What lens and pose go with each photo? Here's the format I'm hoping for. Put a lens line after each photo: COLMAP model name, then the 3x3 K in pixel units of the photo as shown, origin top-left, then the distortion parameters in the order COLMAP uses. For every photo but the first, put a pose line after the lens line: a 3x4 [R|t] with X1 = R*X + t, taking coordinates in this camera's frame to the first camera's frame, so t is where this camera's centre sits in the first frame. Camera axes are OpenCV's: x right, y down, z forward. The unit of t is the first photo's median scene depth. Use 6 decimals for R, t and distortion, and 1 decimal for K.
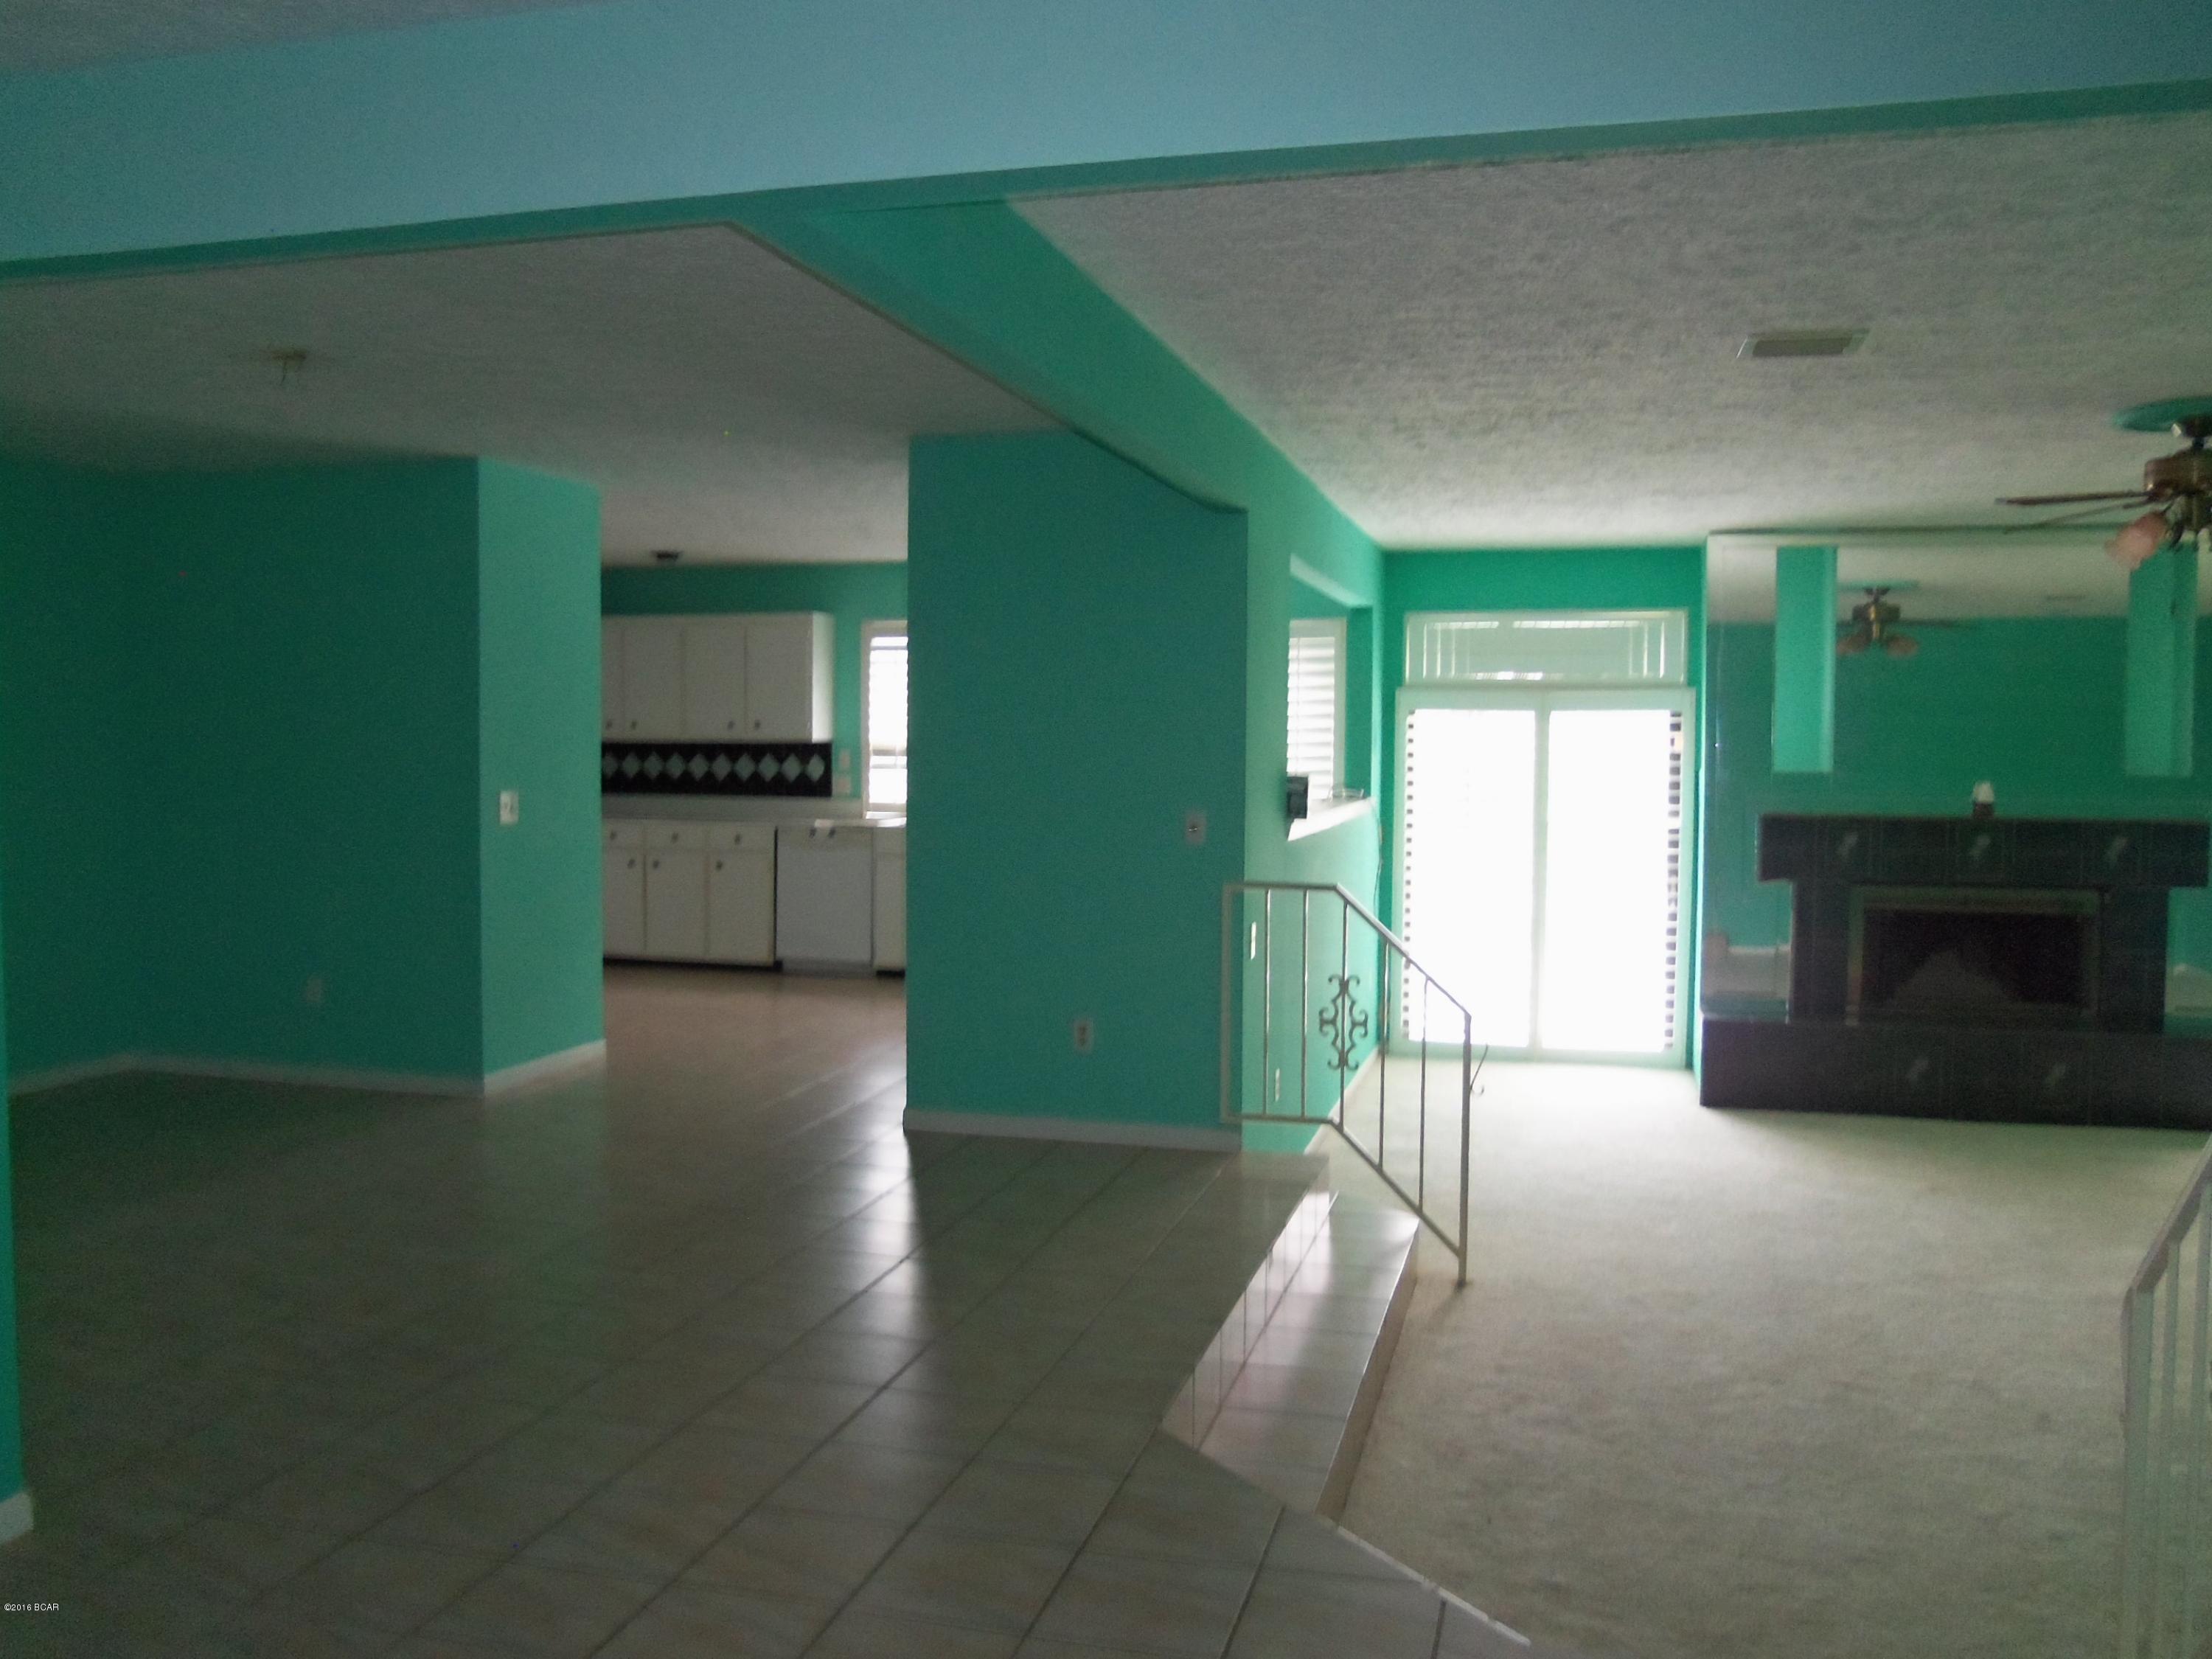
lens RADIAL K [[1820.8, 0, 1106.0], [0, 1820.8, 829.5], [0, 0, 1]] dist [-0.038316, 0.002954]
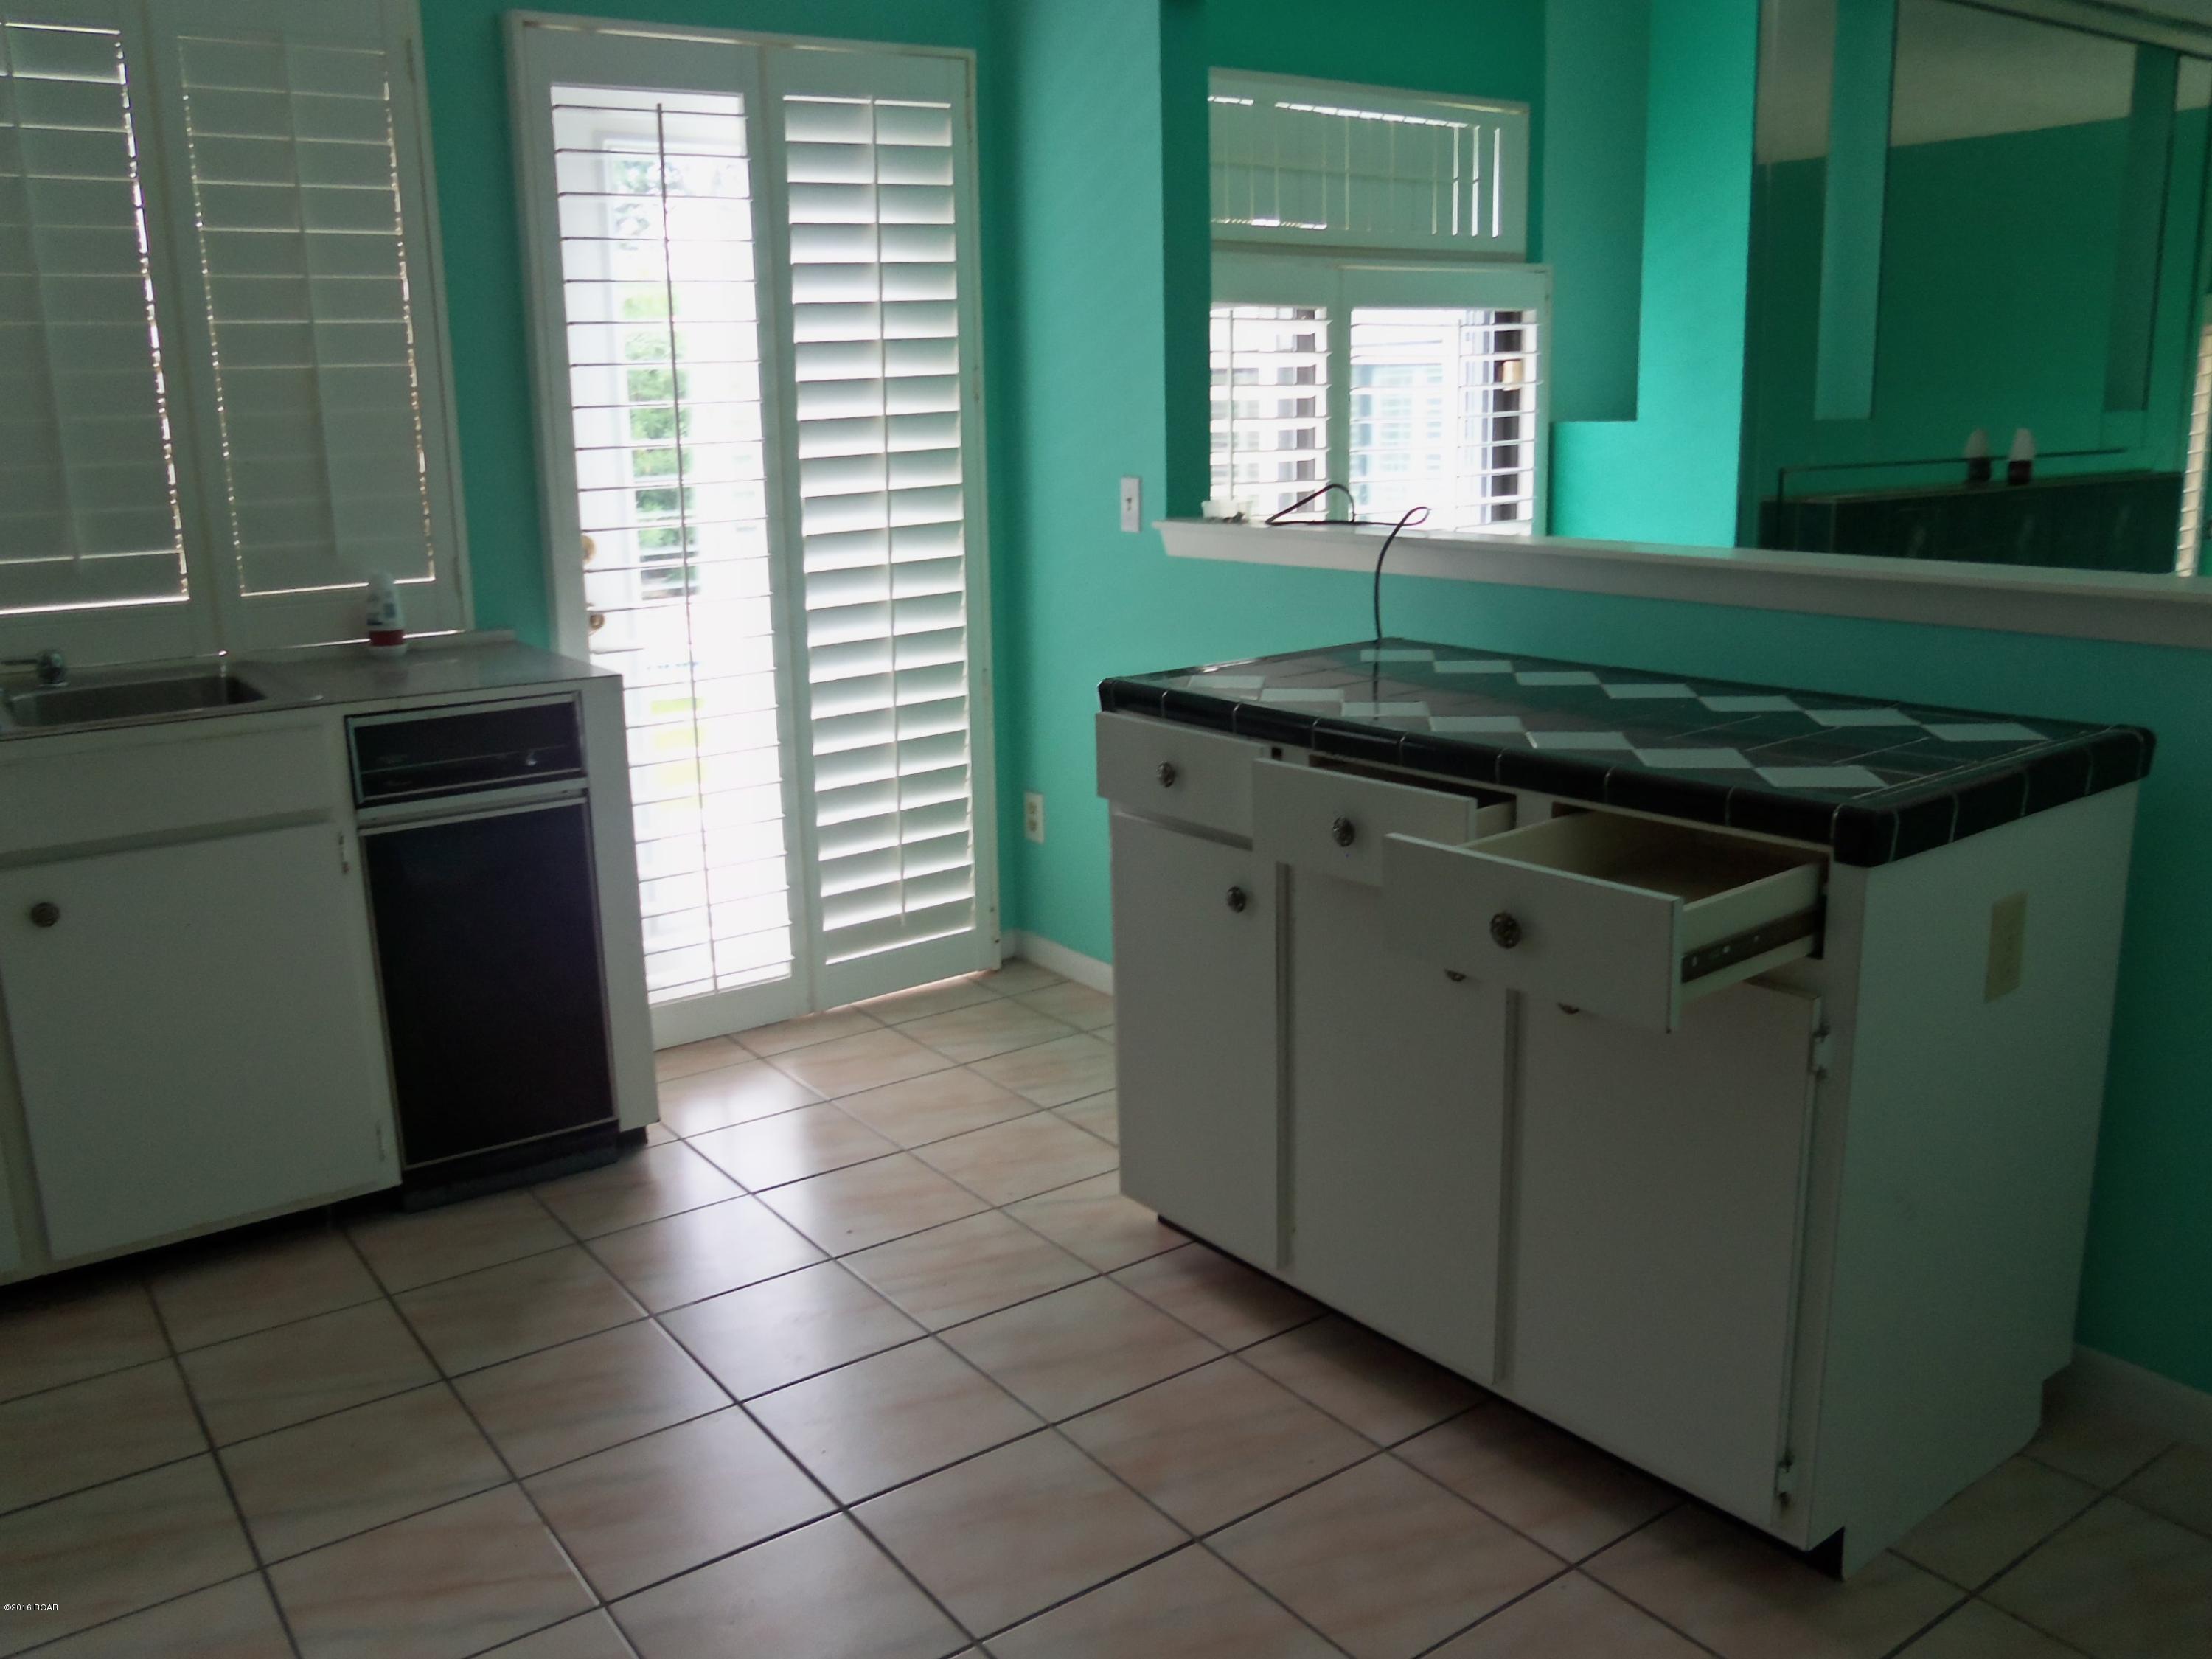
lens RADIAL K [[1820.8, 0, 1106.0], [0, 1820.8, 829.5], [0, 0, 1]] dist [-0.038316, 0.002954]
pose [[0.636332, -0.200637, 0.744867, -0.183960], [0.051217, 0.974442, 0.218722, -0.043994], [-0.769713, -0.101030, 0.630344, 0.826789]]
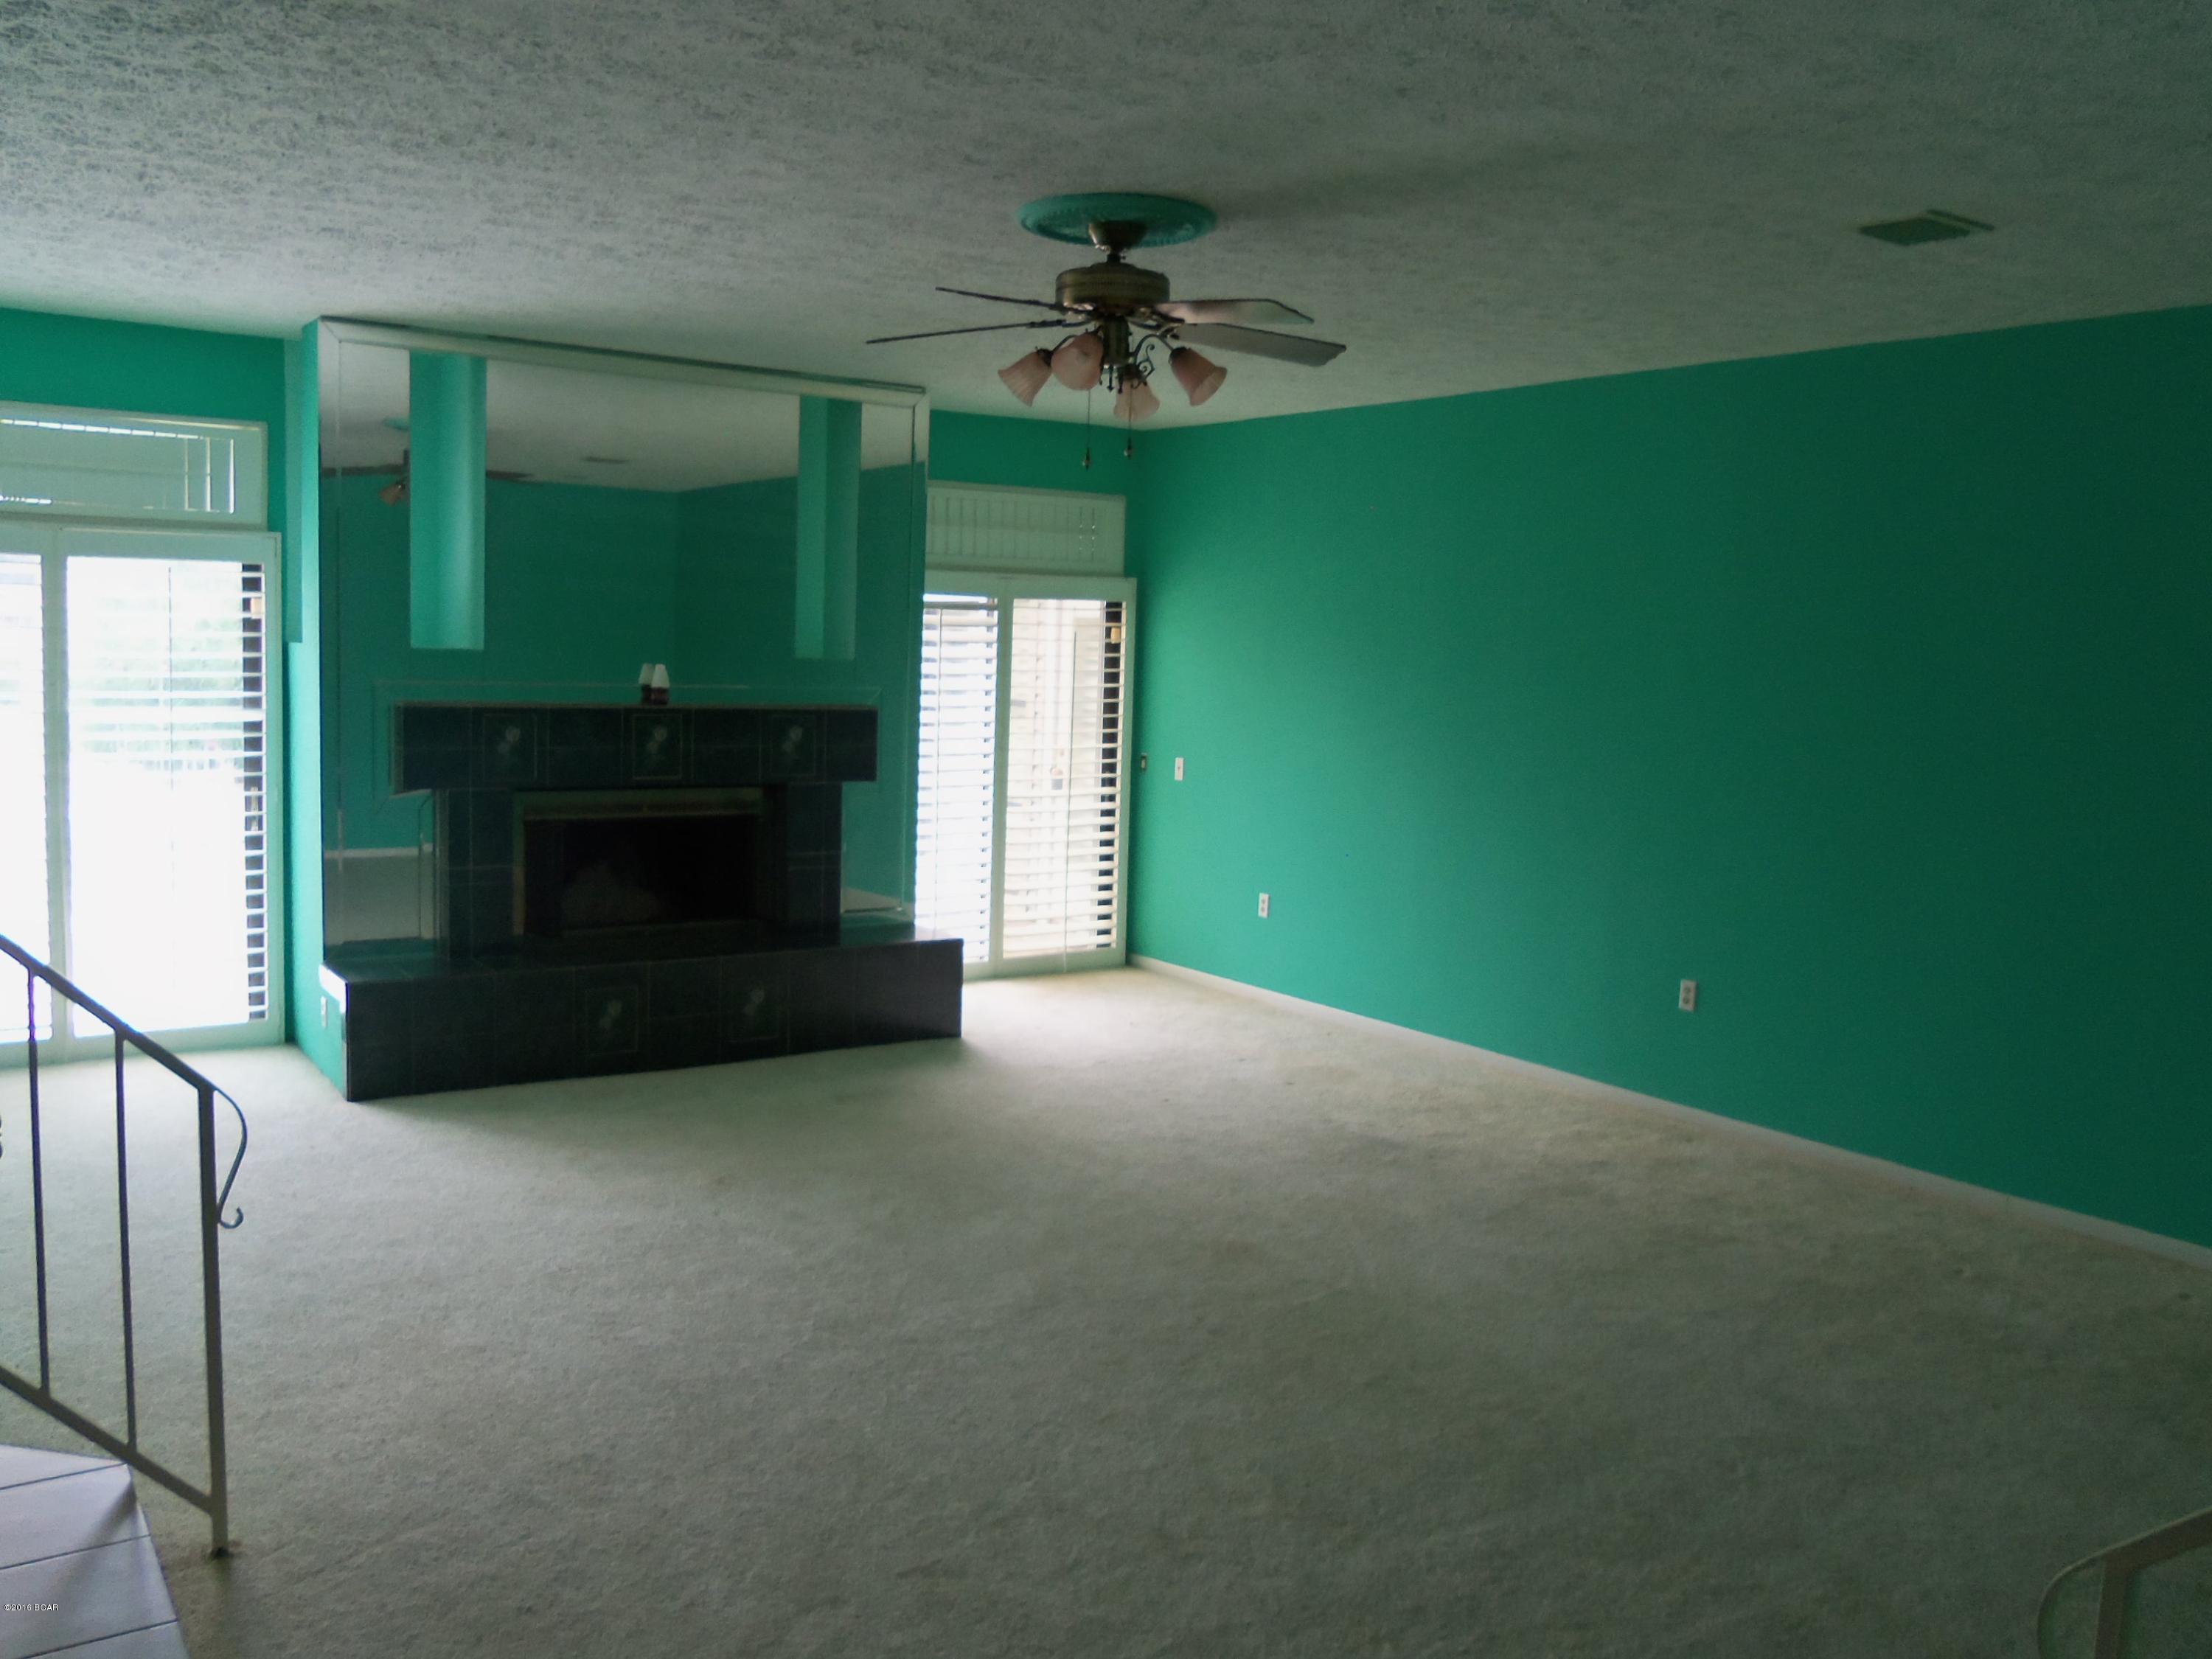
lens RADIAL K [[1820.8, 0, 1106.0], [0, 1820.8, 829.5], [0, 0, 1]] dist [-0.038316, 0.002954]
pose [[0.652208, -0.058479, 0.755781, -0.020776], [0.006239, 0.997400, 0.071791, -0.008600], [-0.758014, -0.042107, 0.650877, 0.281778]]
